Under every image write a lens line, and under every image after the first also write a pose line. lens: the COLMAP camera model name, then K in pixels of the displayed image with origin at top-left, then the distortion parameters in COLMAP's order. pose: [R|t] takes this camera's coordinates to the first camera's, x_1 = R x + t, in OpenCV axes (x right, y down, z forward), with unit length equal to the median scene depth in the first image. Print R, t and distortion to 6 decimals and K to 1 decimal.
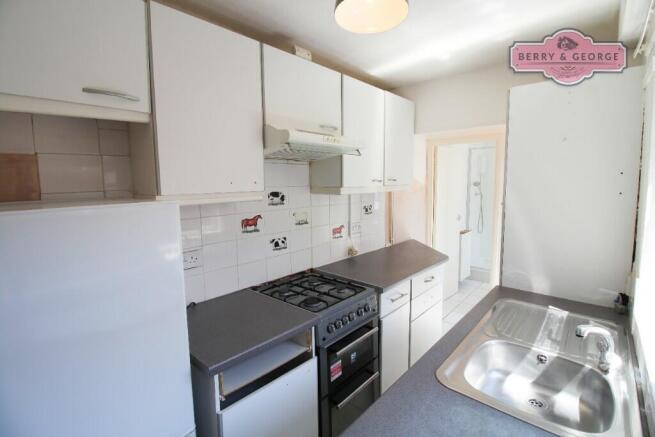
lens RADIAL K [[303.8, 0, 333.9], [0, 303.8, 208.8], [0, 0, 1]] dist [-0.000458, -0.012223]
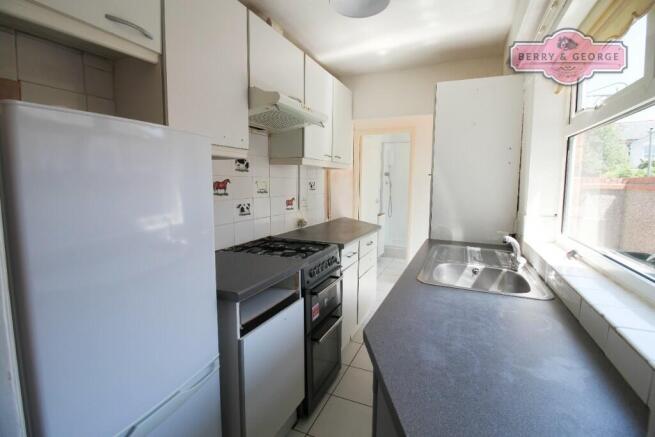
lens RADIAL K [[303.8, 0, 333.9], [0, 303.8, 208.8], [0, 0, 1]] dist [-0.000458, -0.012223]
pose [[0.948404, -0.010966, 0.316875, -0.236289], [0.011465, 0.999934, 0.000289, 0.125445], [-0.316858, 0.003359, 0.948467, -0.080980]]
